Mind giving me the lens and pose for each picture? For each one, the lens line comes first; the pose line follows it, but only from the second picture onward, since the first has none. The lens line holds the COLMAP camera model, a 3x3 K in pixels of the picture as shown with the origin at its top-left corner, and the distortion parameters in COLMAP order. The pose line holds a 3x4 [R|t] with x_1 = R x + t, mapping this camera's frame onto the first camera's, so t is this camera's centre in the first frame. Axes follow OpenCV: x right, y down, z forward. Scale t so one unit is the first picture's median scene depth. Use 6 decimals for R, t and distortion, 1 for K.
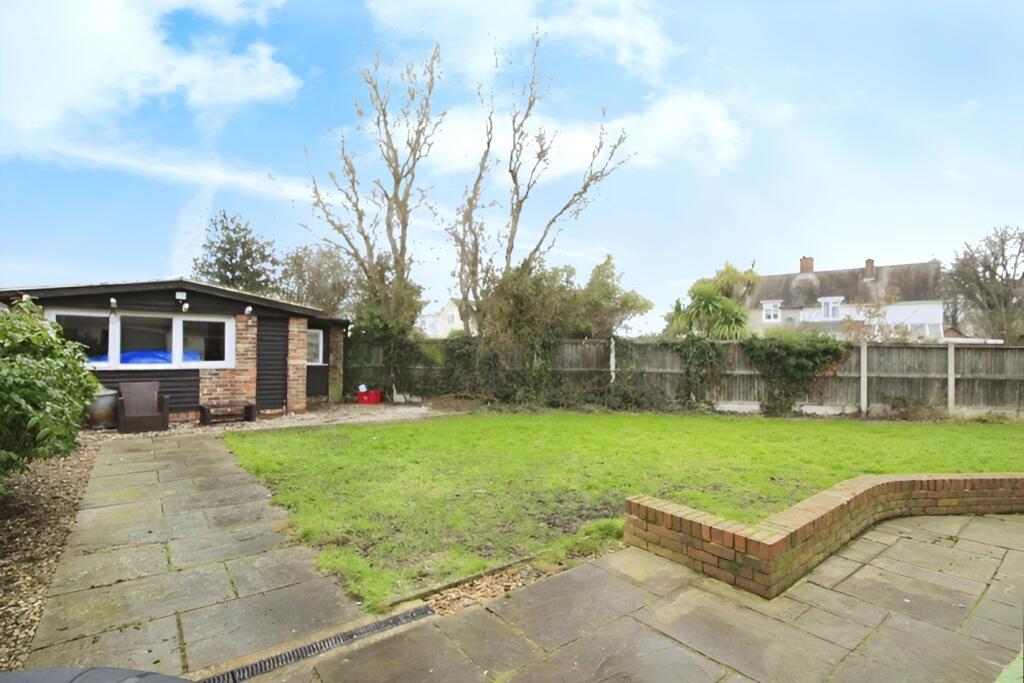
lens RADIAL K [[490.5, 0, 512.0], [0, 490.5, 341.5], [0, 0, 1]] dist [-0.002664, -0.011788]
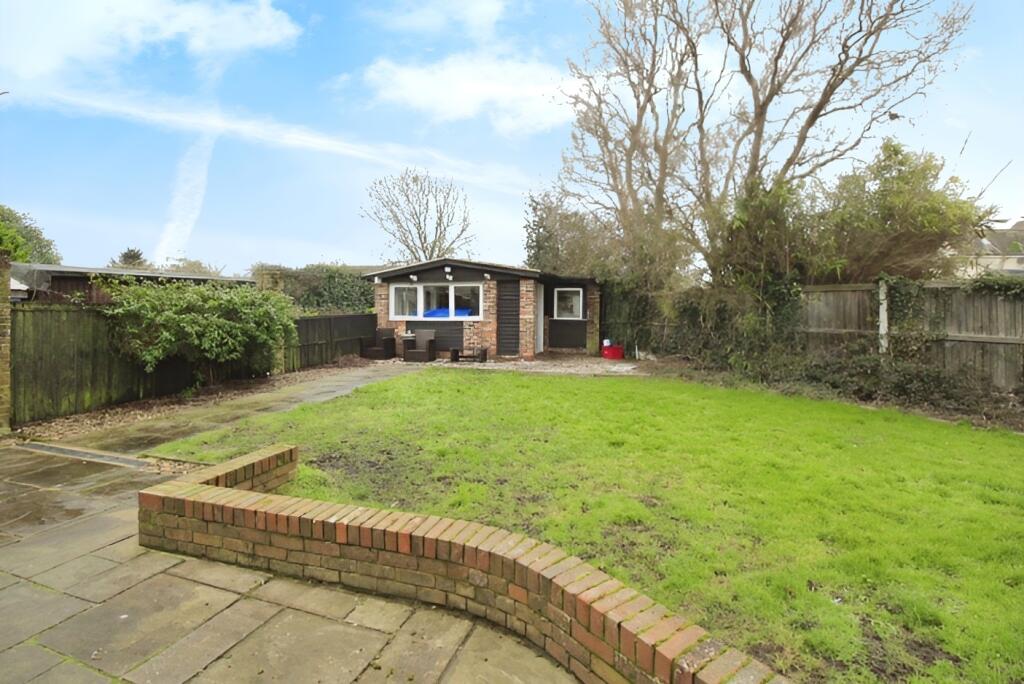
lens RADIAL K [[489.8, 0, 510.9], [0, 489.8, 309.9], [0, 0, 1]] dist [0.000123, -0.011182]
pose [[0.542803, -0.006552, -0.839834, 0.568676], [0.027296, 0.999579, 0.009843, 0.013200], [0.839416, -0.028267, 0.542754, 0.347462]]
